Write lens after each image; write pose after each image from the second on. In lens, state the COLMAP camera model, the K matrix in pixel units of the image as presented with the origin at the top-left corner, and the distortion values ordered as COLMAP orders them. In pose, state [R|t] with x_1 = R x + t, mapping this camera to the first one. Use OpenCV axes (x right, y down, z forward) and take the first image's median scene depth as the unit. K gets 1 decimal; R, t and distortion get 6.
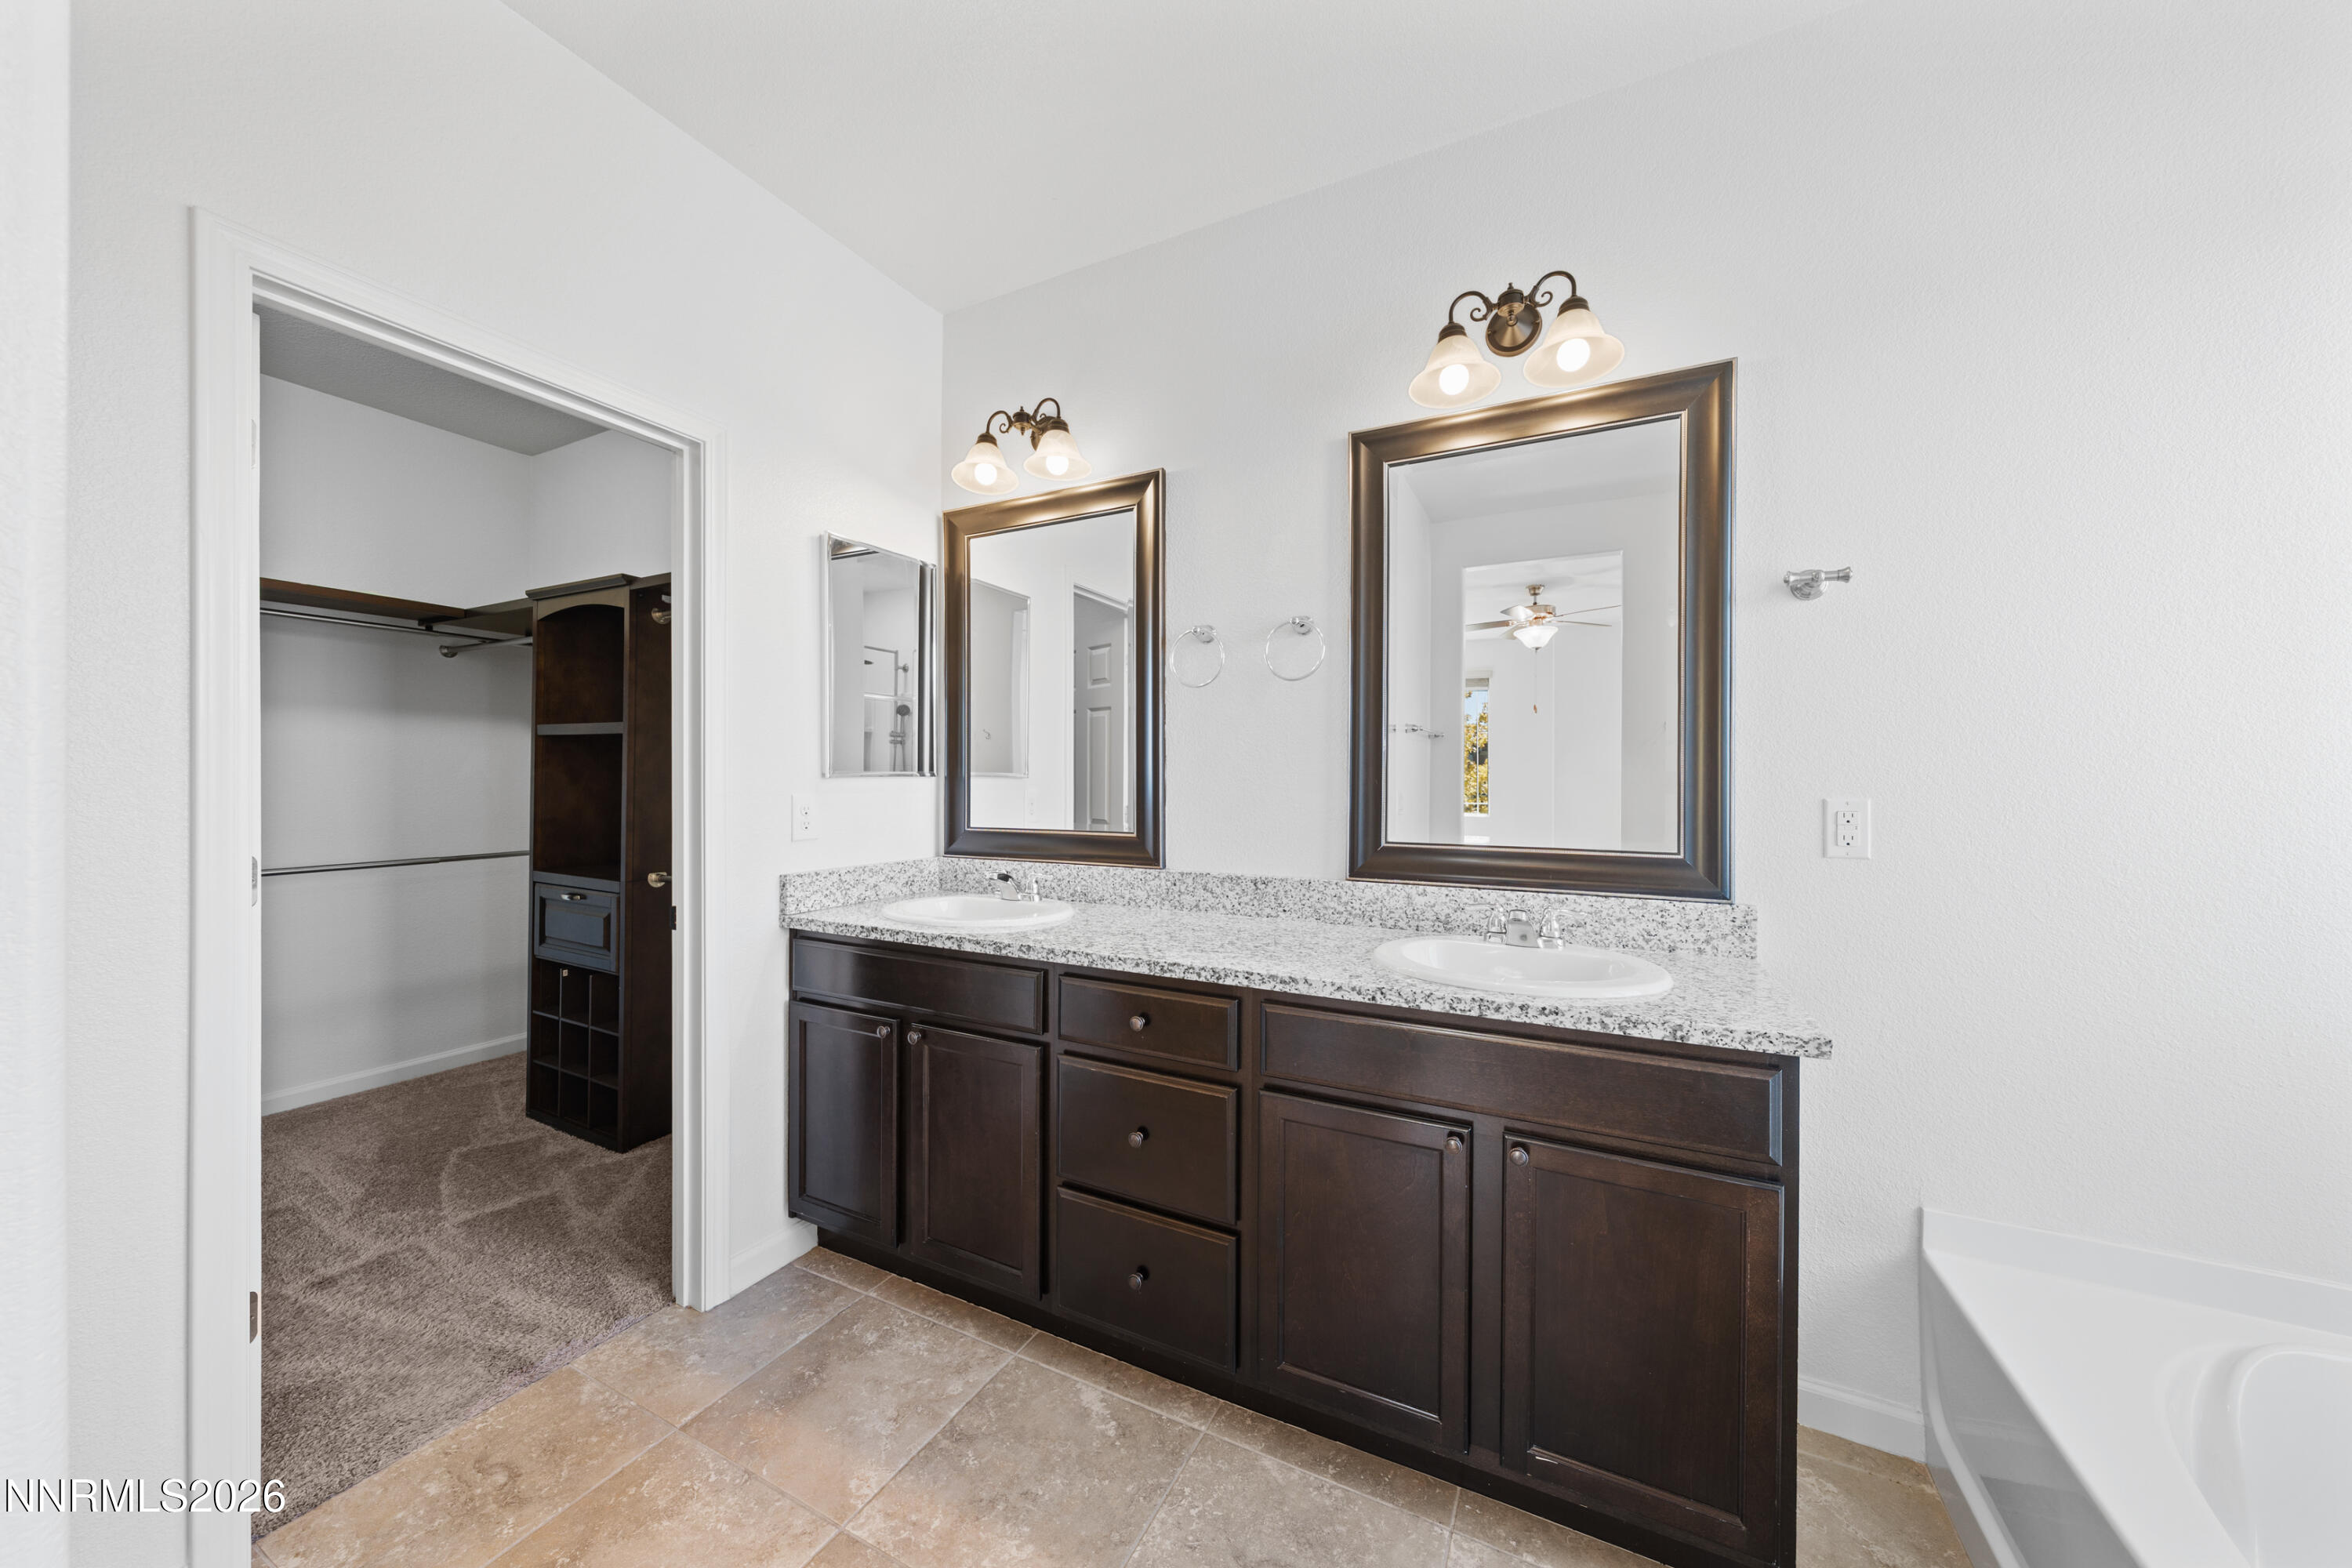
lens RADIAL K [[799.3, 0, 1179.1], [0, 799.3, 778.9], [0, 0, 1]] dist [-0.001565, -0.000200]
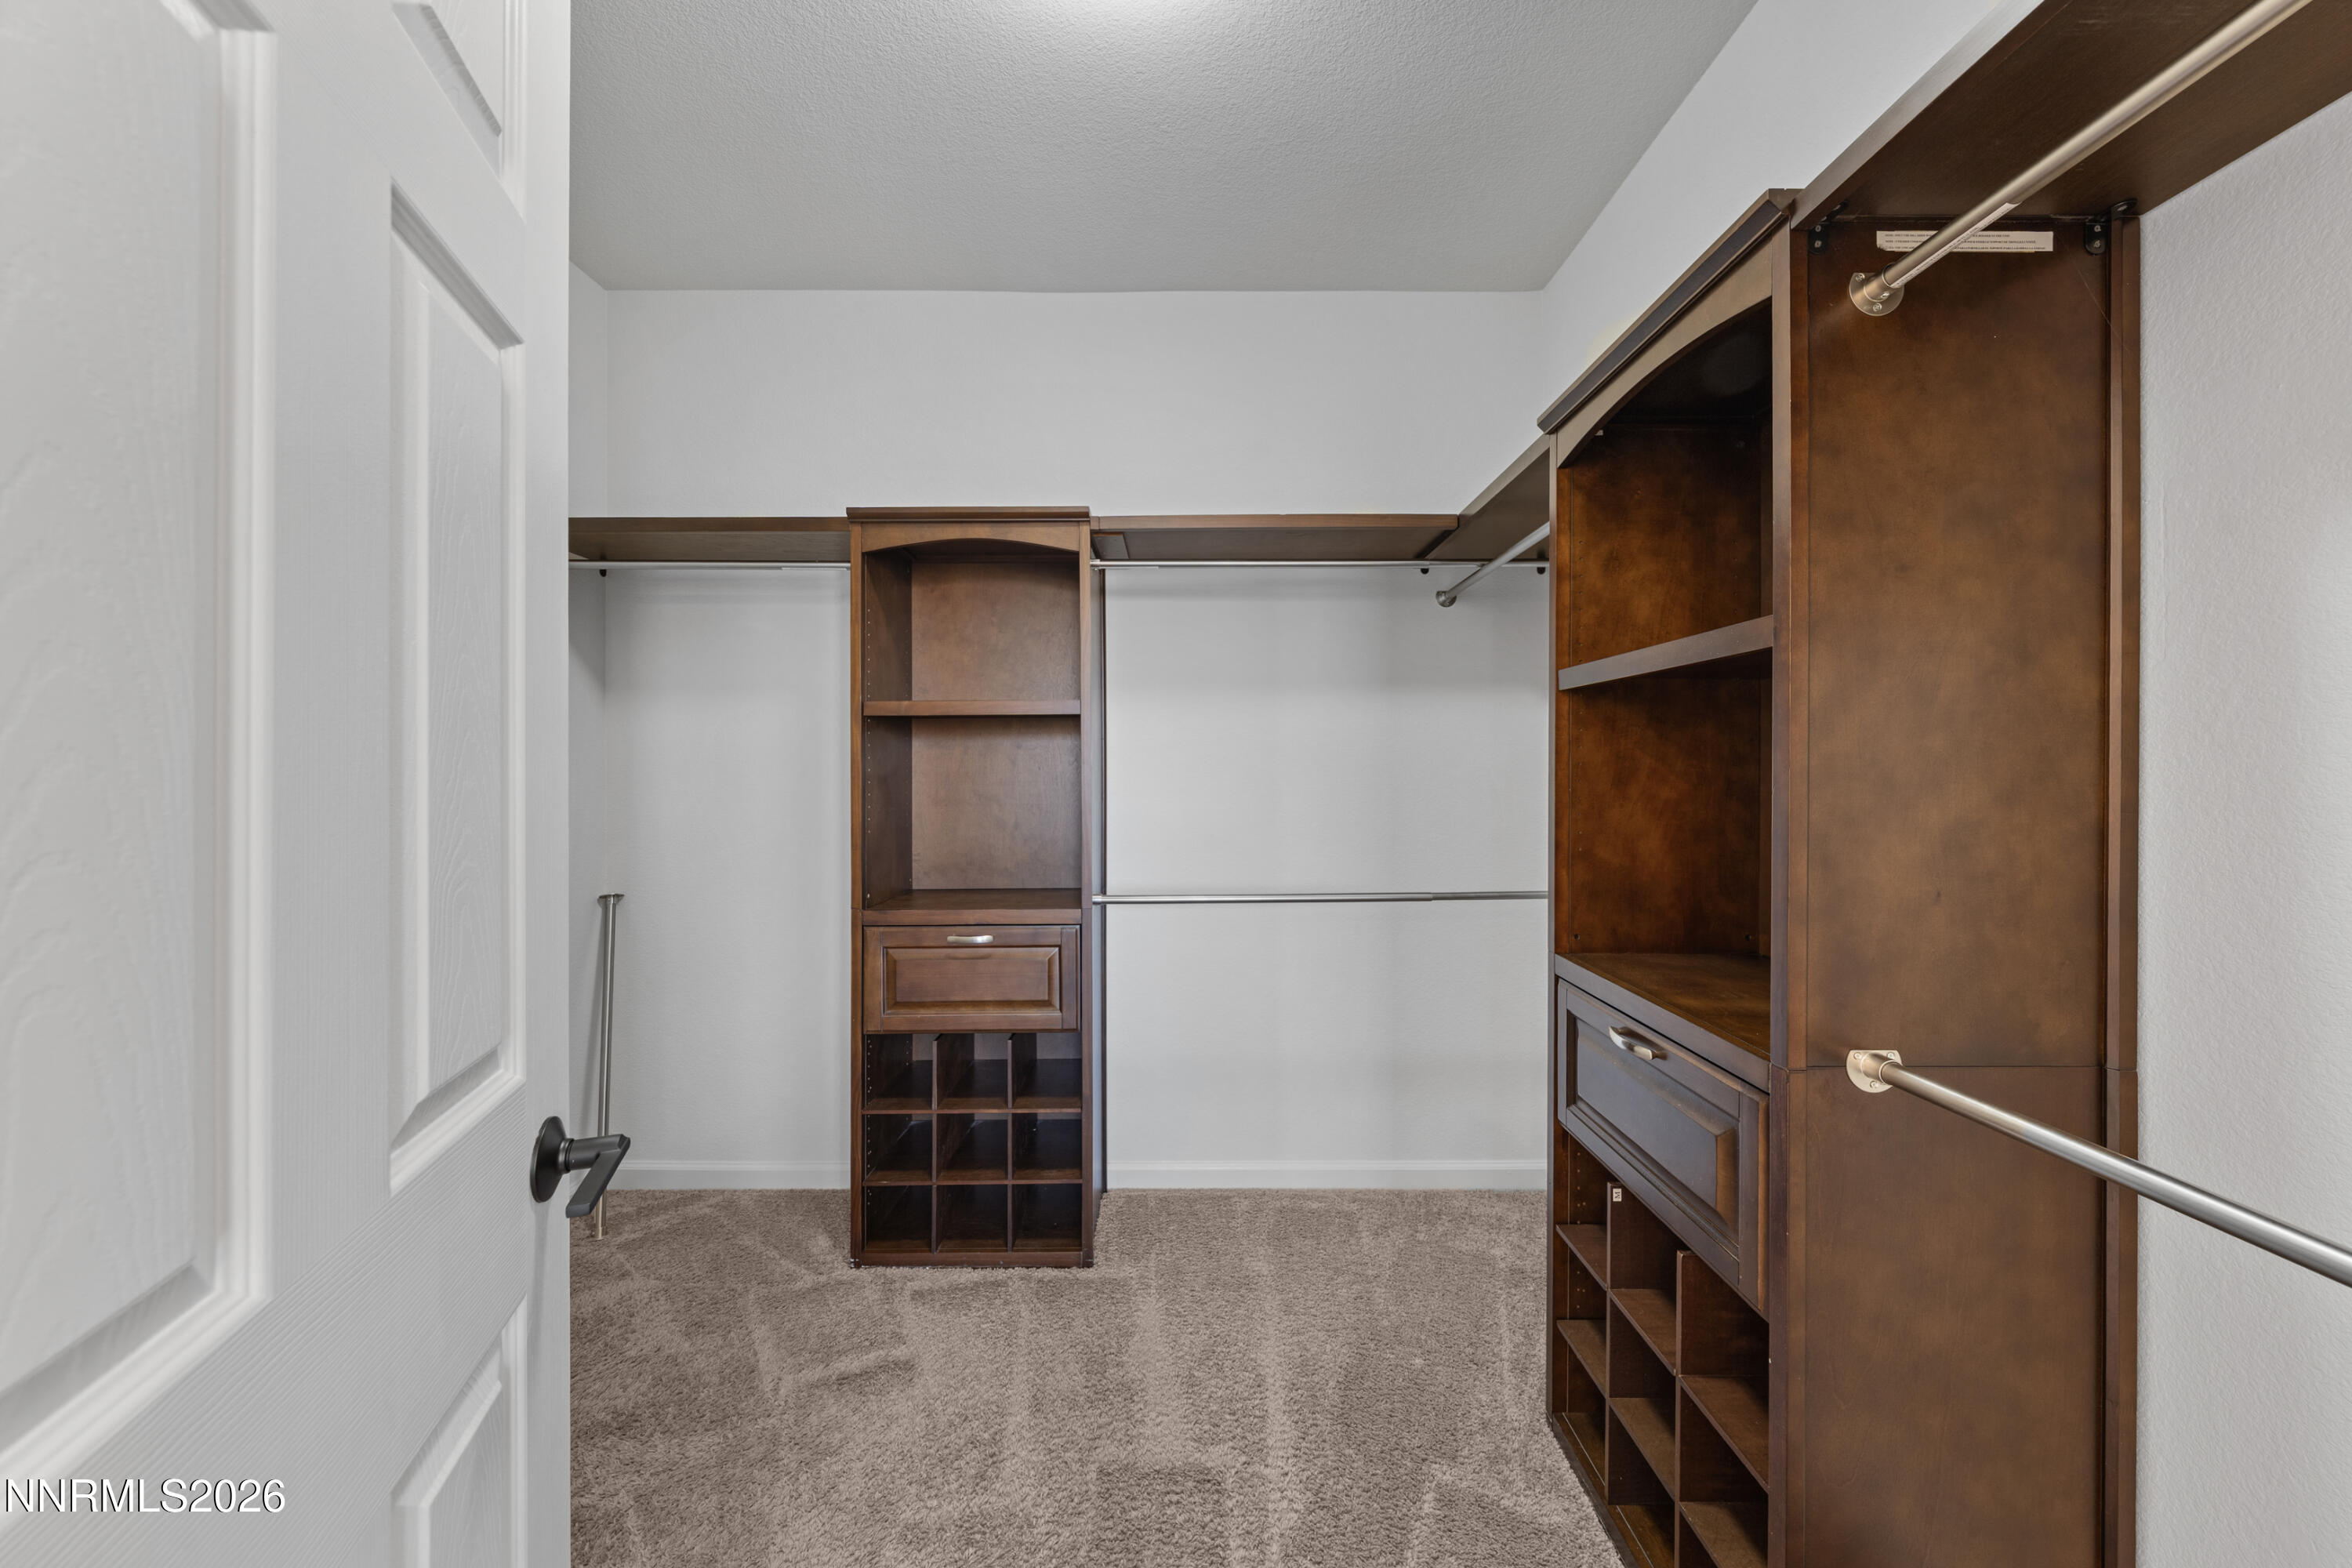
lens RADIAL K [[799.3, 0, 1180.8], [0, 799.3, 775.5], [0, 0, 1]] dist [-0.001565, -0.000200]
pose [[0.449100, -0.006691, -0.893456, -0.479282], [0.006517, 0.999970, -0.004213, 0.000457], [0.893458, -0.003931, 0.449130, 0.581490]]
